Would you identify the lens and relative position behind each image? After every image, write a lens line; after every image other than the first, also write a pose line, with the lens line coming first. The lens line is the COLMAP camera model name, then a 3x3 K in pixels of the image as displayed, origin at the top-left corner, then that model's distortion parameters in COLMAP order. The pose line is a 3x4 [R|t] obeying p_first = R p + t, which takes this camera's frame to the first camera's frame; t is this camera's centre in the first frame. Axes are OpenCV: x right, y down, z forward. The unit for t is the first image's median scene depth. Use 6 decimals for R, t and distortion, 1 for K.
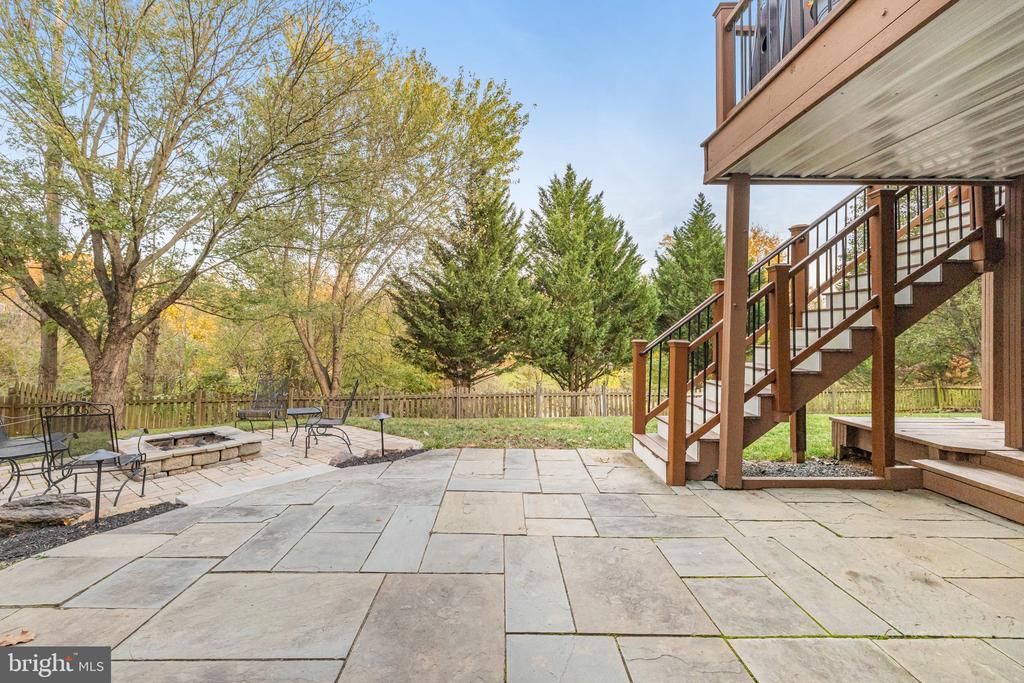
lens RADIAL K [[435.5, 0, 515.4], [0, 435.5, 299.5], [0, 0, 1]] dist [0.001778, 0.000172]
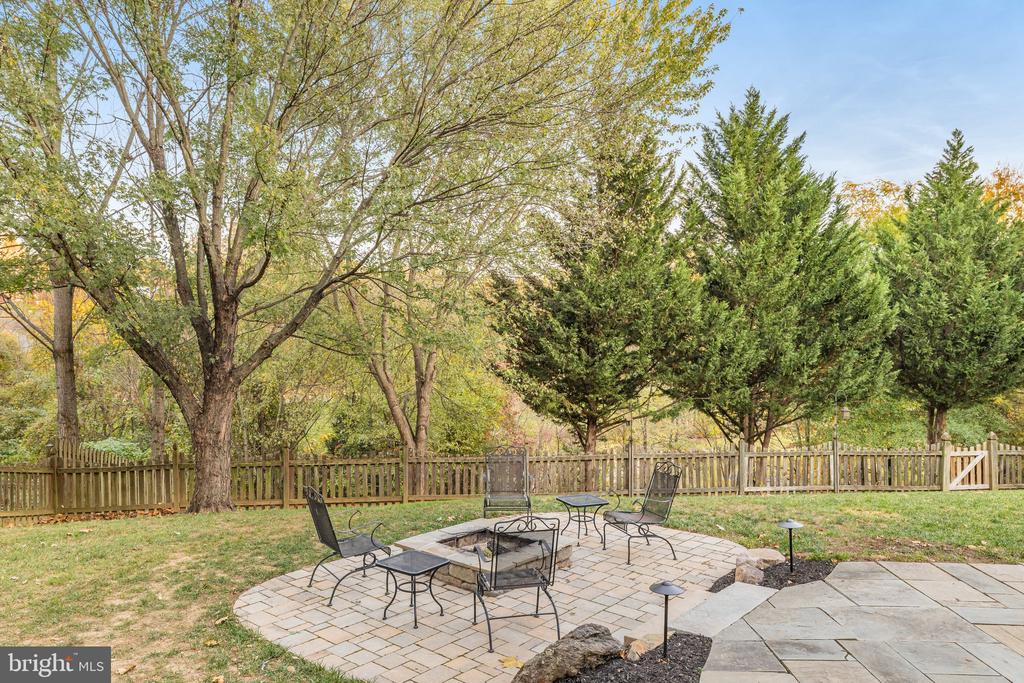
lens RADIAL K [[703.9, 0, 512.0], [0, 703.9, 341.5], [0, 0, 1]] dist [-0.000540, 0.000101]
pose [[0.998869, 0.000458, -0.047543, -0.191520], [0.004024, 0.995551, 0.094135, -0.047907], [0.047375, -0.094220, 0.994424, -0.071081]]
